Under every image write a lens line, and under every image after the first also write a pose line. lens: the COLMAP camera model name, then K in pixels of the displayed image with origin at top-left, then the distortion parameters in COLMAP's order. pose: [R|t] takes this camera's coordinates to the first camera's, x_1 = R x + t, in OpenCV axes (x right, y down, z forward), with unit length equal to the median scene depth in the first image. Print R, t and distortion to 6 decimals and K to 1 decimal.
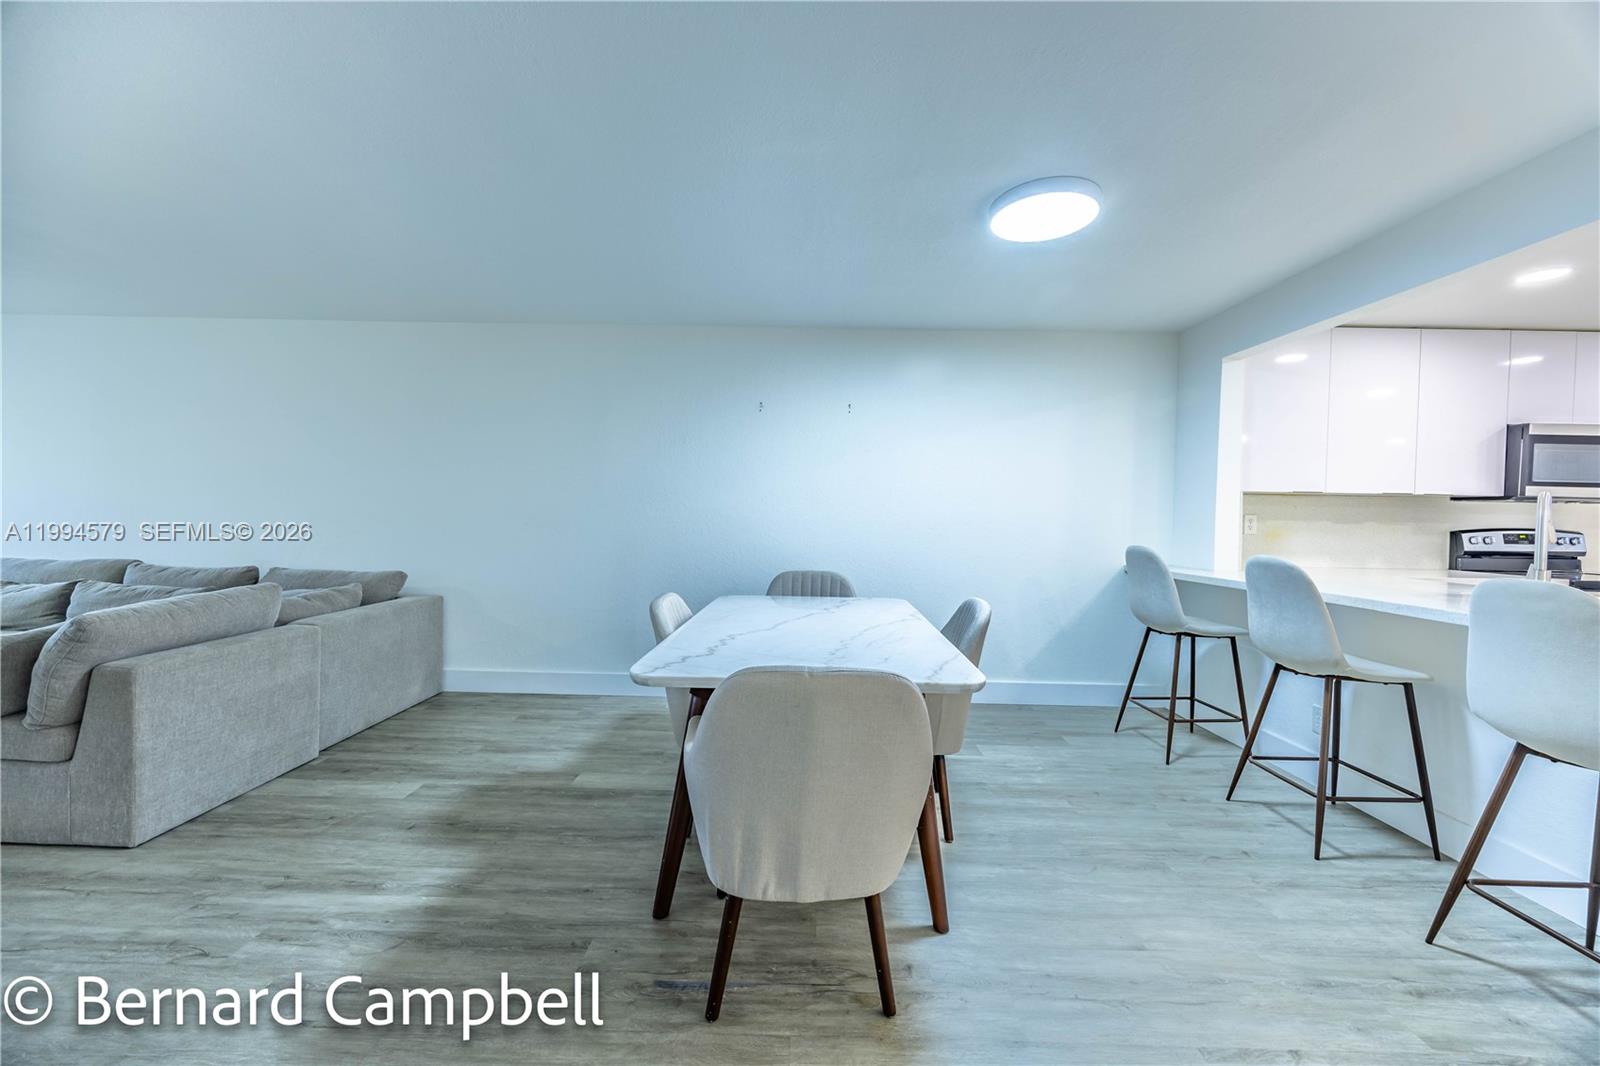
lens RADIAL K [[608.3, 0, 797.8], [0, 608.3, 530.9], [0, 0, 1]] dist [-0.006276, 0.001106]
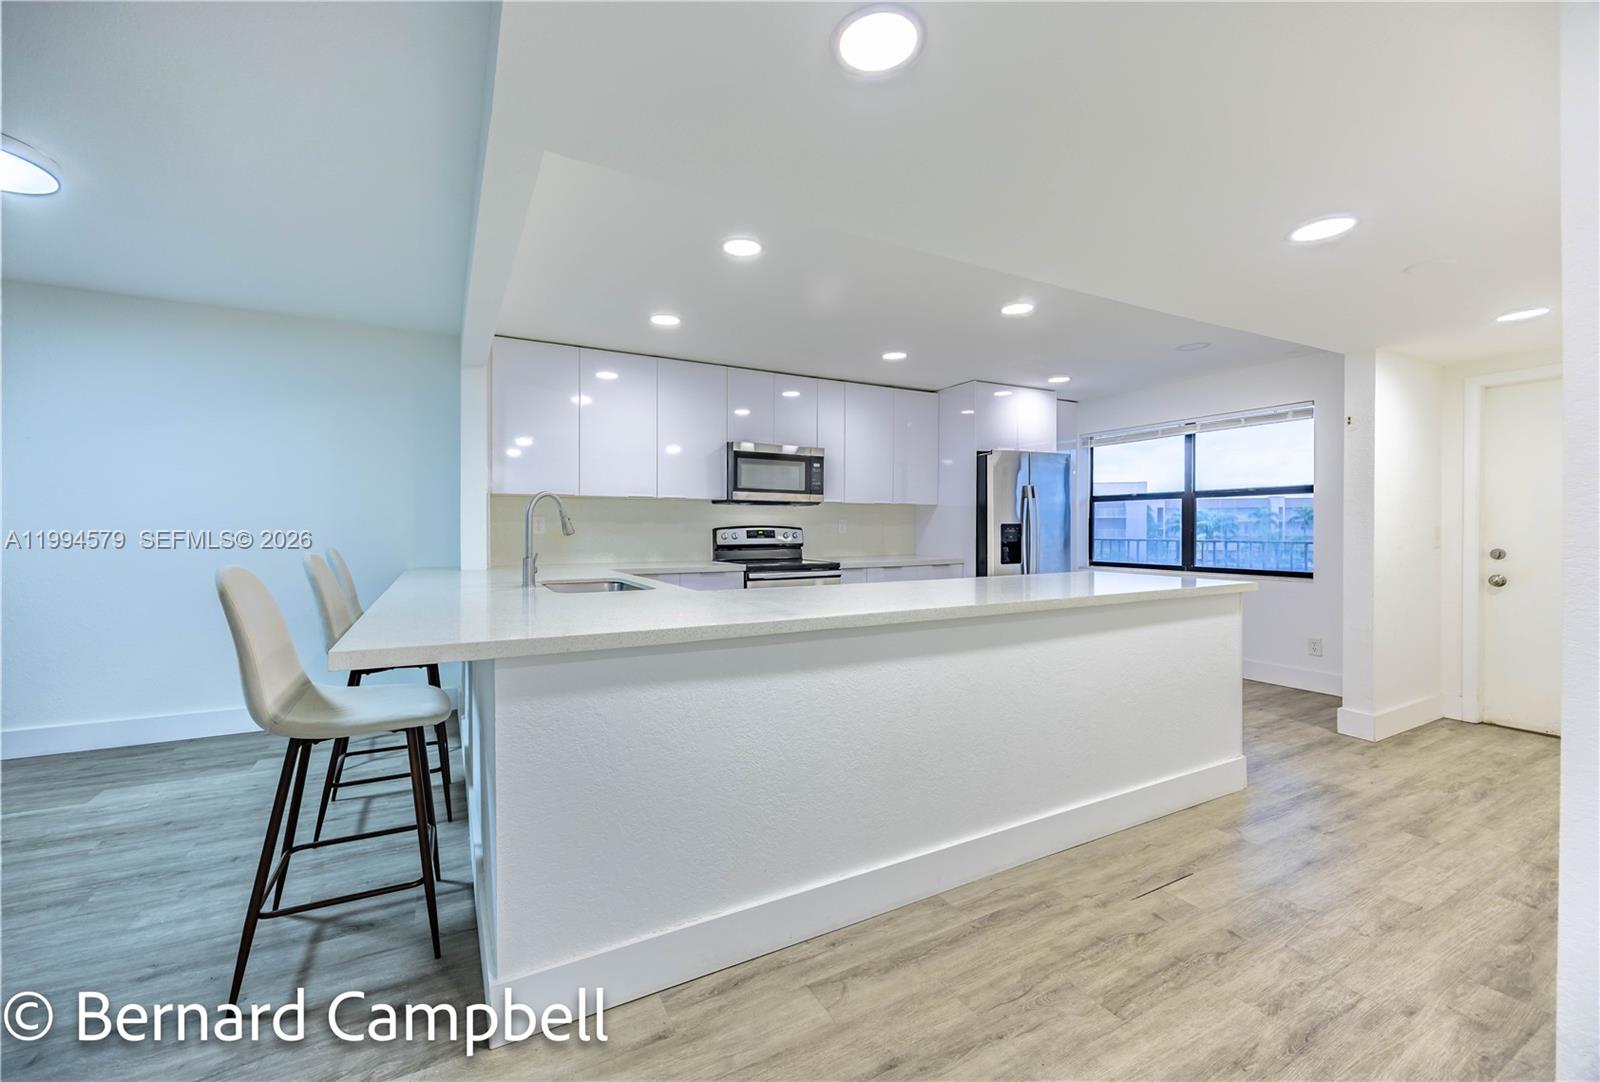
lens RADIAL K [[637.3, 0, 767.5], [0, 637.3, 526.8], [0, 0, 1]] dist [-0.003022, 0.000670]
pose [[0.878742, -0.012633, 0.477129, 0.692329], [0.019784, 0.999755, -0.009965, 0.014529], [-0.476886, 0.018196, 0.878777, -0.222655]]
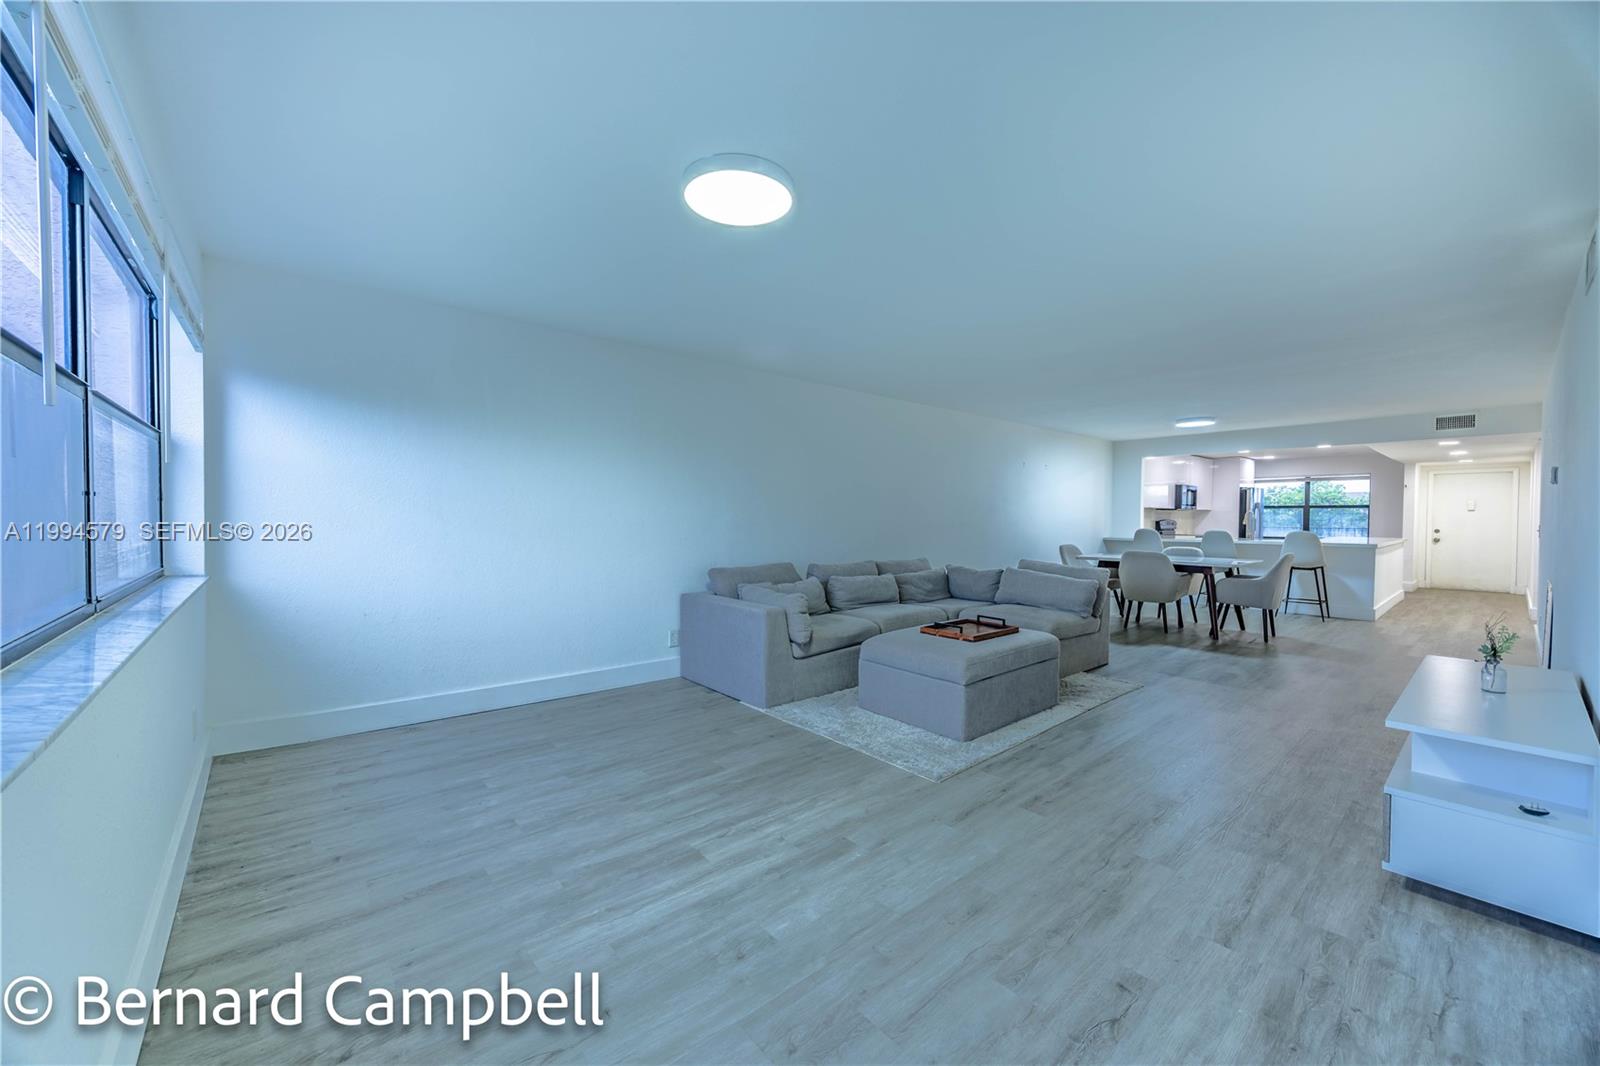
lens RADIAL K [[608.3, 0, 805.8], [0, 608.3, 534.2], [0, 0, 1]] dist [-0.006276, 0.001106]
pose [[0.746695, -0.029068, 0.664531, -2.378925], [0.020353, 0.999575, 0.020854, -0.039060], [-0.664855, -0.002046, 0.746970, -0.001888]]
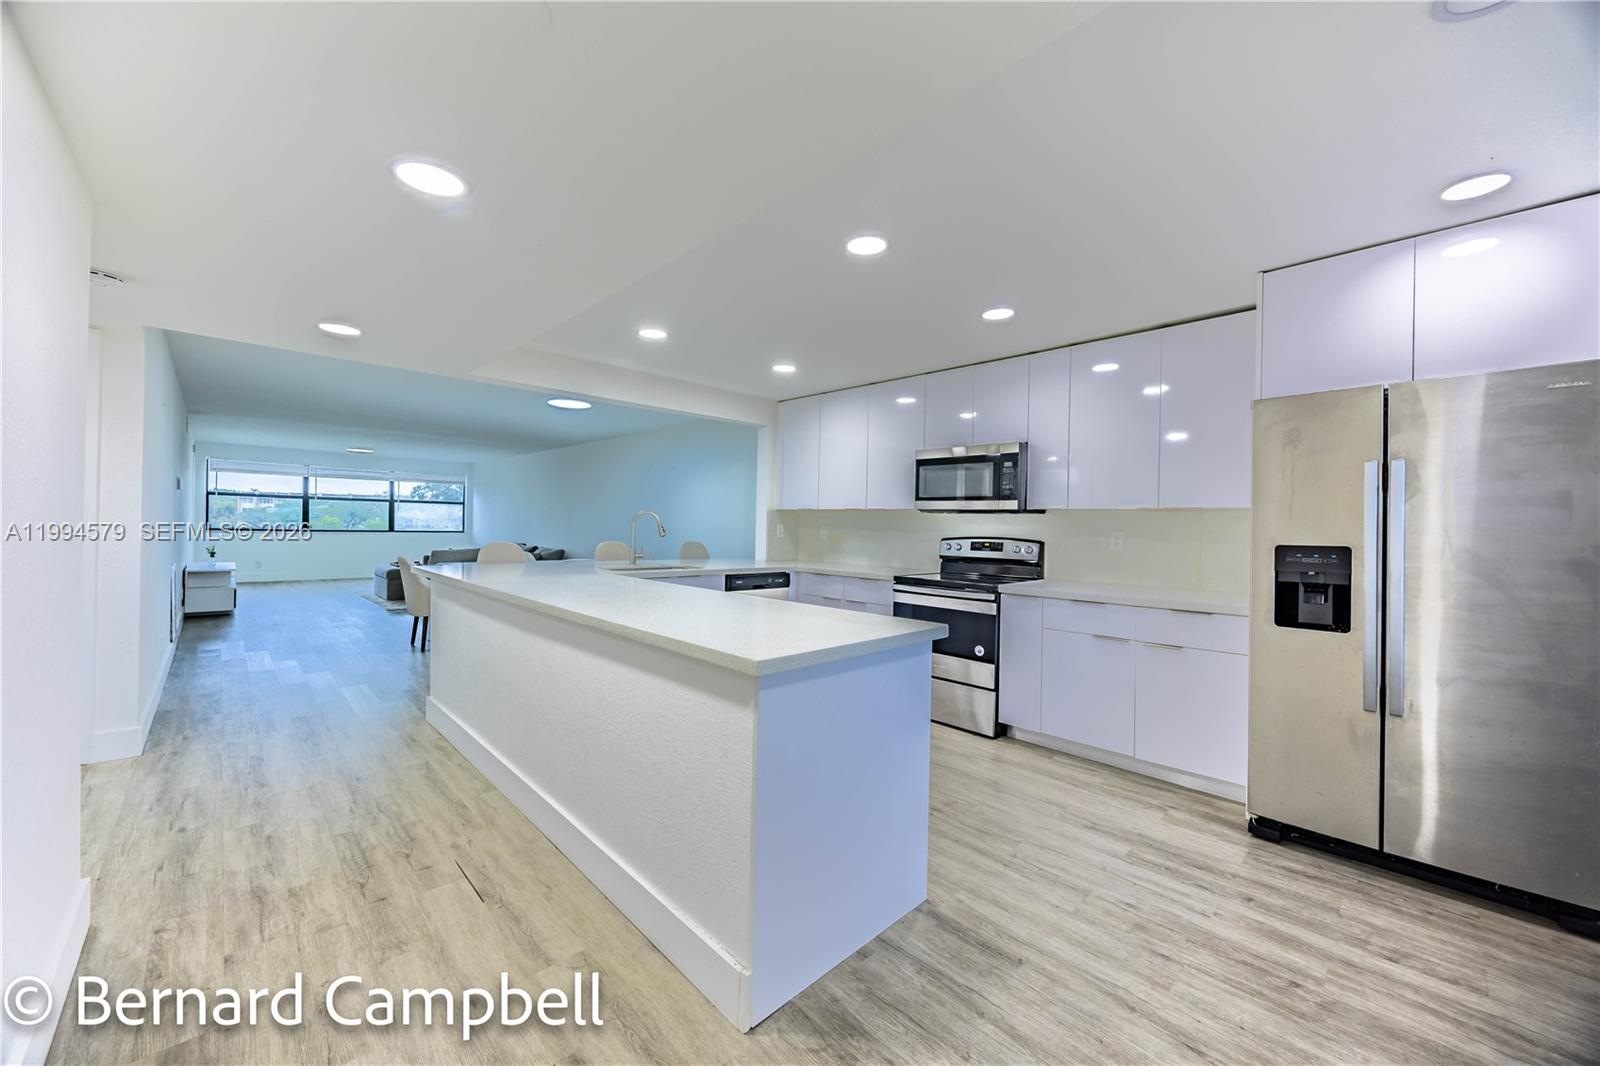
lens RADIAL K [[608.3, 0, 801.5], [0, 608.3, 522.2], [0, 0, 1]] dist [-0.006276, 0.001106]
pose [[0.707357, -0.002634, -0.706852, 2.081817], [-0.024508, 0.999300, -0.028248, 0.010295], [0.706432, 0.037305, 0.706797, -0.056581]]
